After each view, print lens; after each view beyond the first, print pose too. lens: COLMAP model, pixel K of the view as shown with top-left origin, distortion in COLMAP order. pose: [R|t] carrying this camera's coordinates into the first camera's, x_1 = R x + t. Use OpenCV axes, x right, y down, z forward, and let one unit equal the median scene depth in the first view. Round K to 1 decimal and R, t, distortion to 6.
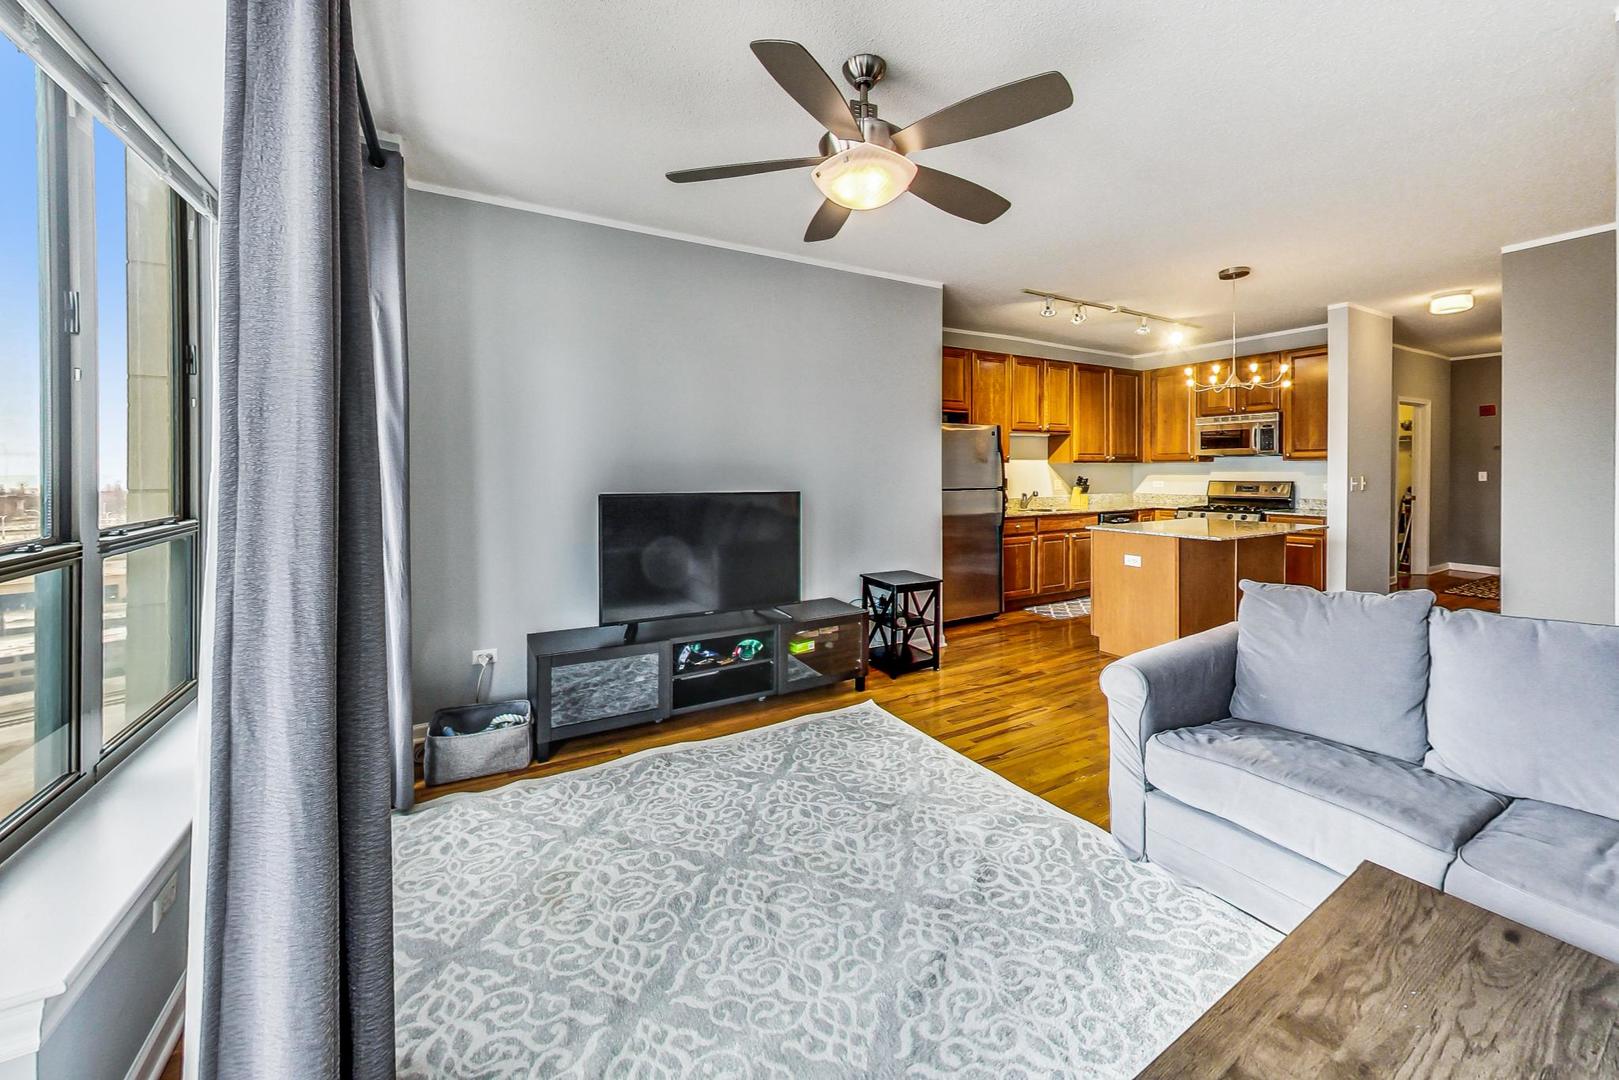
lens RADIAL K [[619.2, 0, 799.8], [0, 619.2, 472.1], [0, 0, 1]] dist [0.000816, -0.000078]
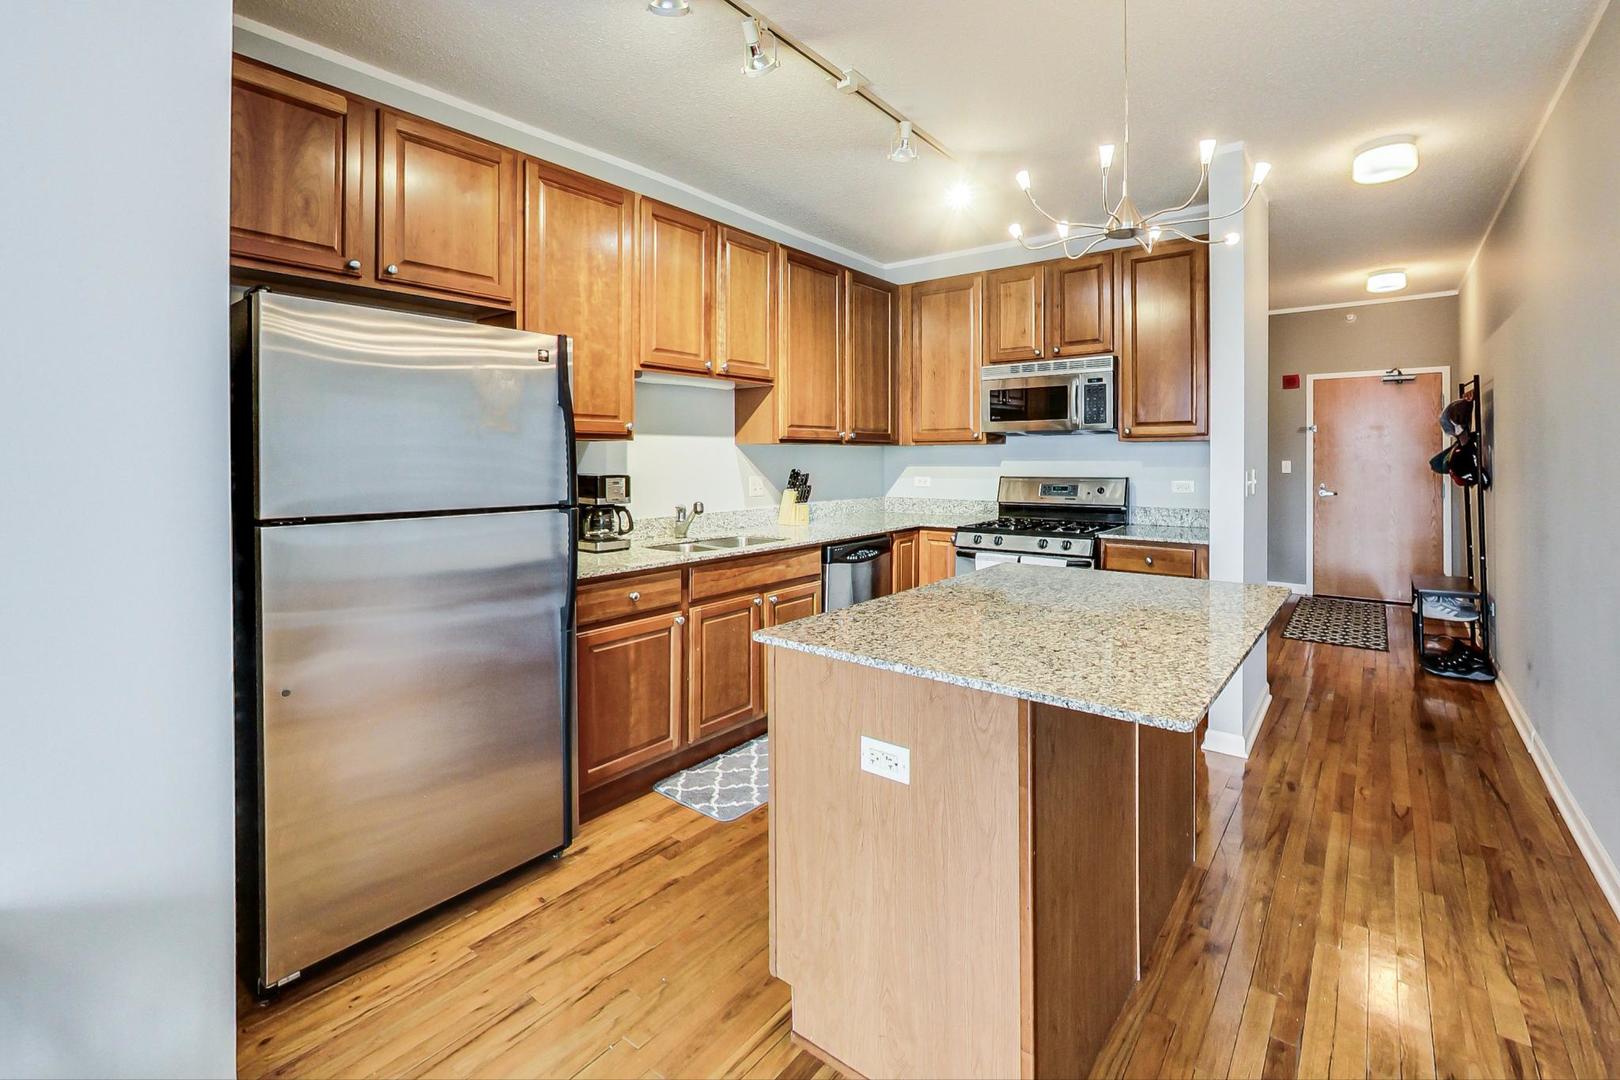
lens RADIAL K [[734.3, 0, 798.4], [0, 734.3, 460.5], [0, 0, 1]] dist [0.024327, -0.000199]
pose [[0.929225, -0.000514, 0.369514, 0.243202], [0.001181, 0.999998, -0.001578, -0.000156], [-0.369513, 0.001903, 0.929224, 0.453602]]
